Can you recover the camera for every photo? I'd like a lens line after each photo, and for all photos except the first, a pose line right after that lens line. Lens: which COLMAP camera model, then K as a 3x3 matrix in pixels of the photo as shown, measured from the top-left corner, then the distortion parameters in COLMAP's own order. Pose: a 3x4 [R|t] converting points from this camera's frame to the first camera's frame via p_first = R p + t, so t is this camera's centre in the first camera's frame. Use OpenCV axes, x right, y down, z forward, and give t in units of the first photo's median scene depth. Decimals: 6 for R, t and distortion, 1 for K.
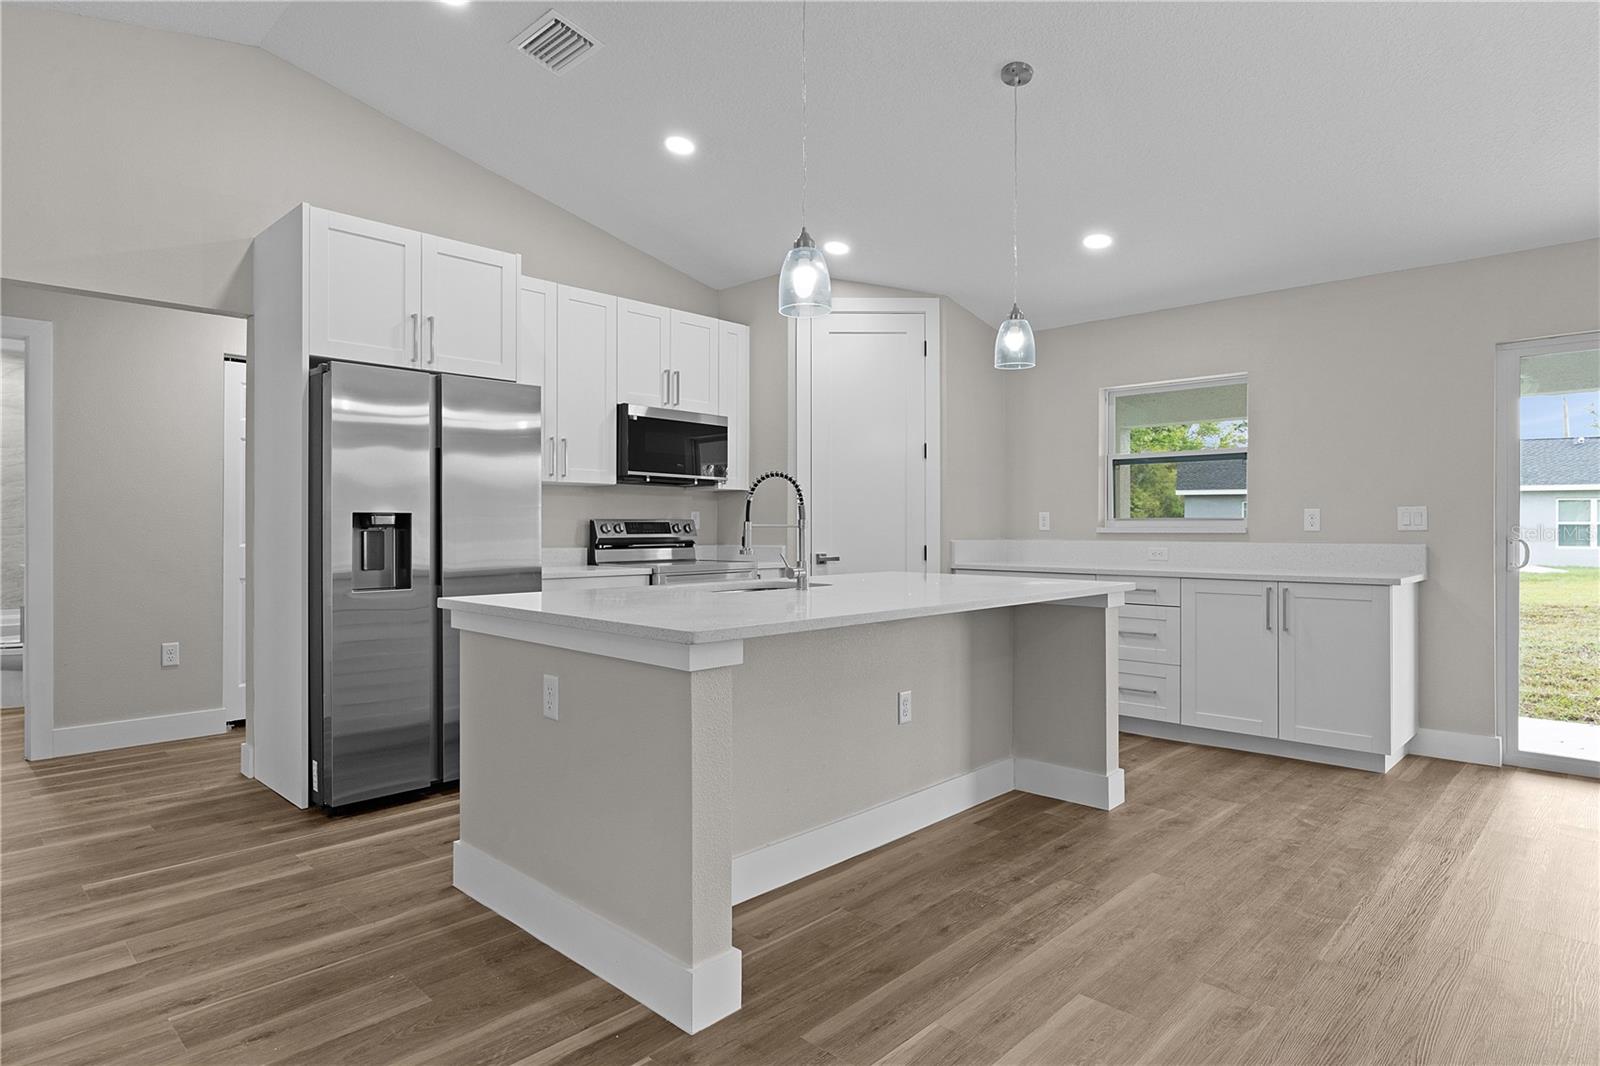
lens RADIAL K [[884.5, 0, 784.8], [0, 884.5, 528.5], [0, 0, 1]] dist [-0.003657, 0.001270]
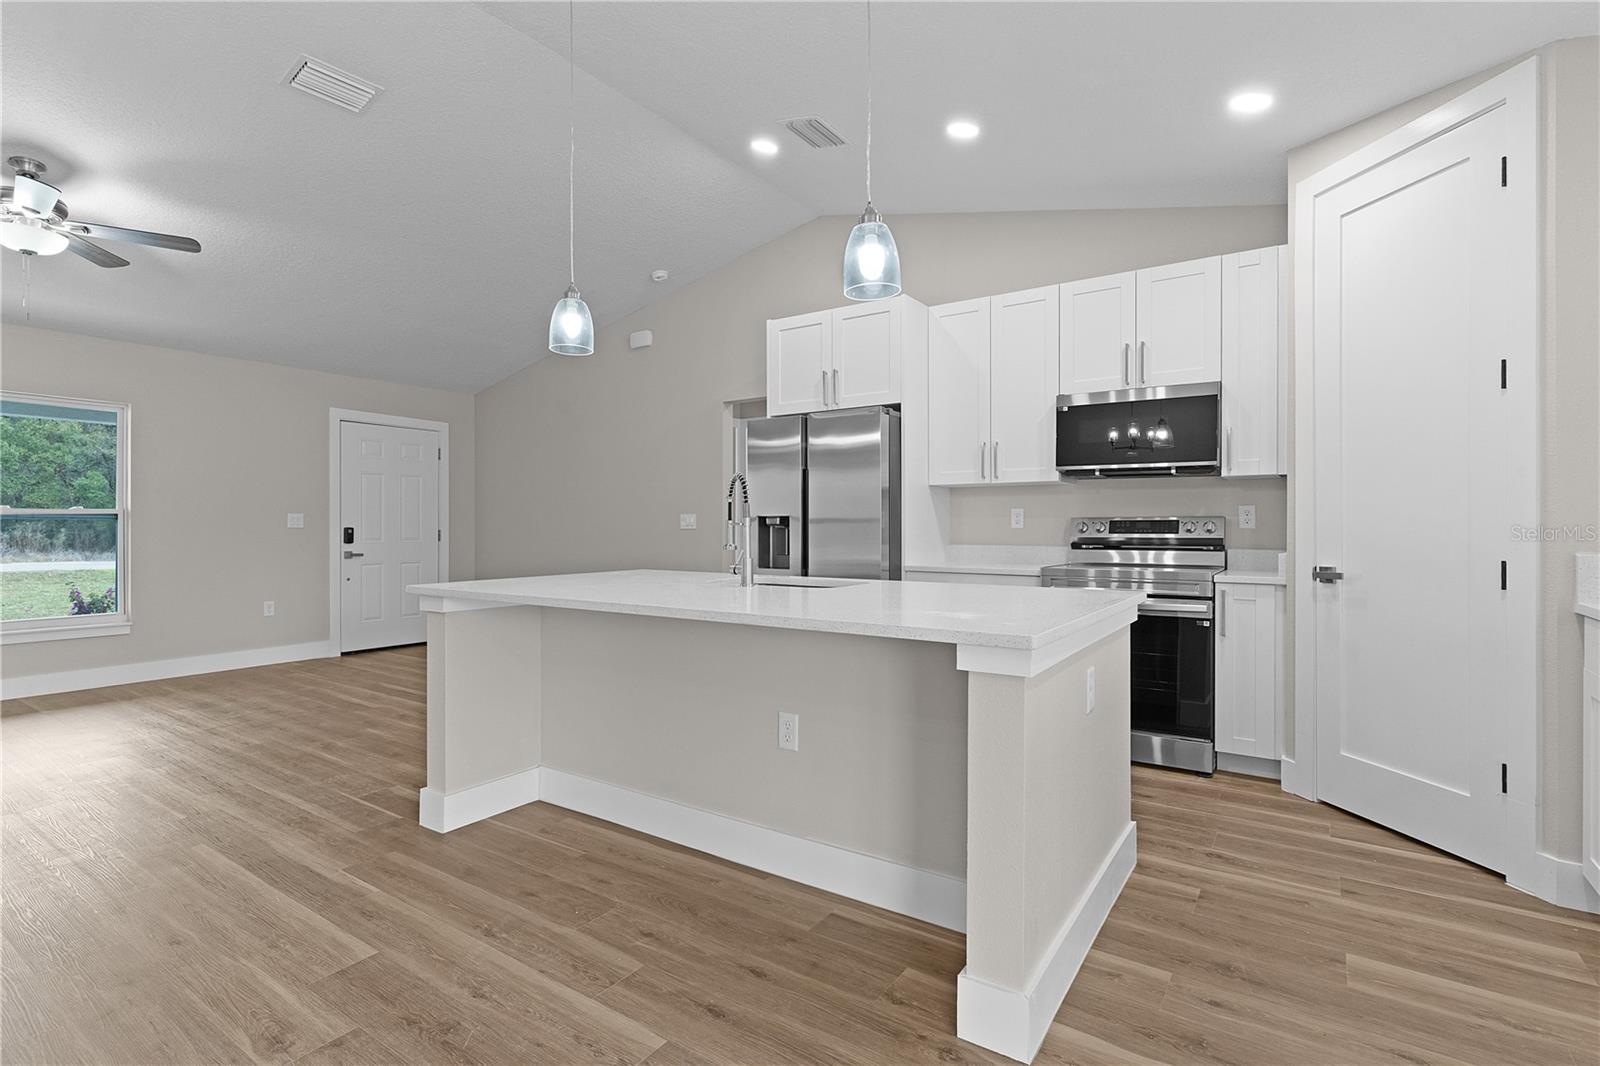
lens RADIAL K [[768.0, 0, 786.7], [0, 768.0, 529.0], [0, 0, 1]] dist [0.002775, 0.000569]
pose [[0.164348, 0.002444, -0.986399, 0.778732], [-0.001839, 0.999996, 0.002171, 0.000600], [0.986401, 0.001457, 0.164352, 0.771415]]
